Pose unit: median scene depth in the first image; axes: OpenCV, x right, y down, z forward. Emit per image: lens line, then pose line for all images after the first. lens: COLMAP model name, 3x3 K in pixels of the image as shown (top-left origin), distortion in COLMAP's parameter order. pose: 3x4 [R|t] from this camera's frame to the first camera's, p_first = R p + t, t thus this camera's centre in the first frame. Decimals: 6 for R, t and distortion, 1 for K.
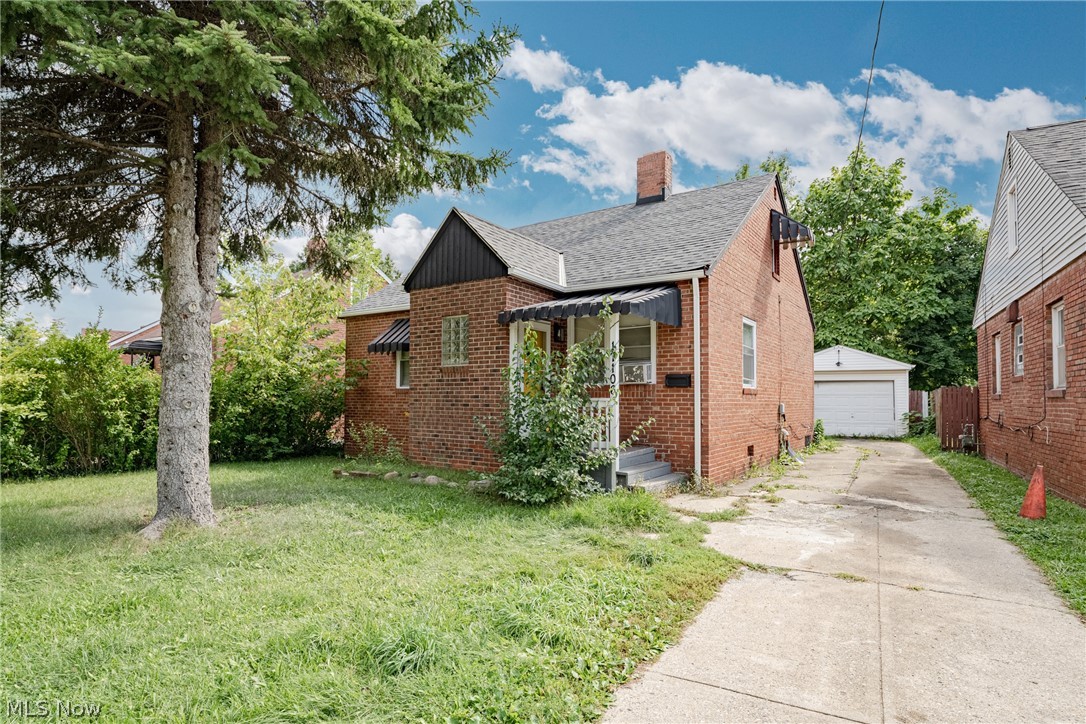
lens RADIAL K [[525.1, 0, 543.4], [0, 525.1, 369.0], [0, 0, 1]] dist [-0.001915, -0.000011]
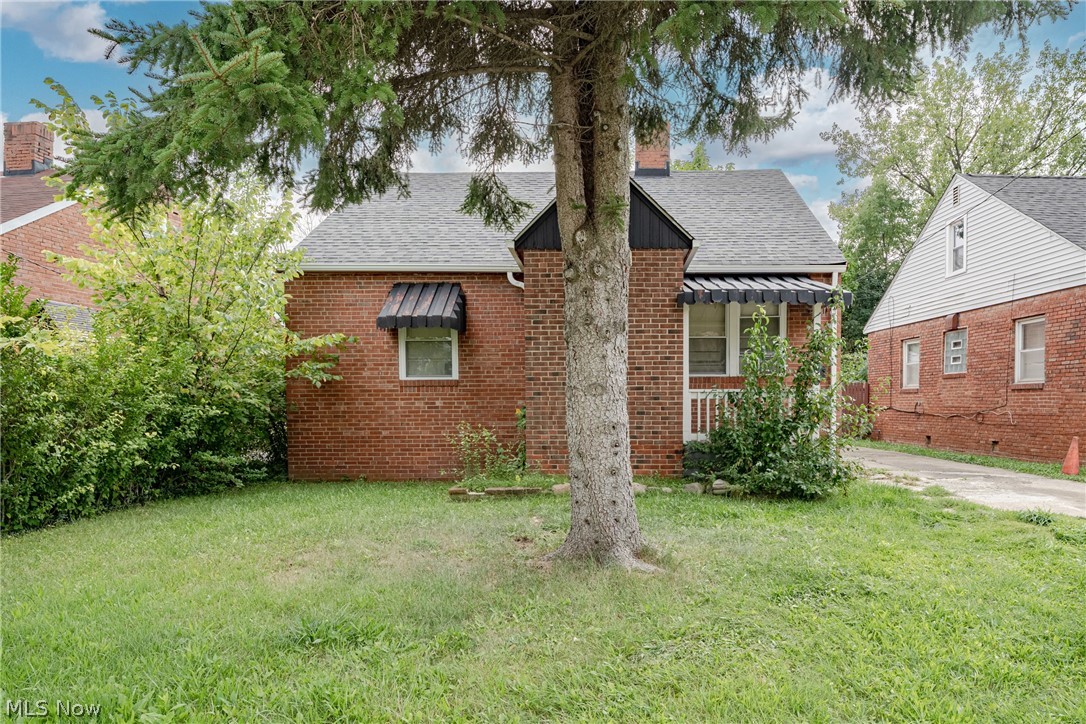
lens RADIAL K [[649.8, 0, 560.3], [0, 649.8, 396.6], [0, 0, 1]] dist [0.003581, 0.000504]
pose [[0.853659, -0.003806, 0.520818, -0.775106], [-0.021982, 0.998819, 0.043329, 0.023308], [-0.520368, -0.048436, 0.852567, 0.176296]]
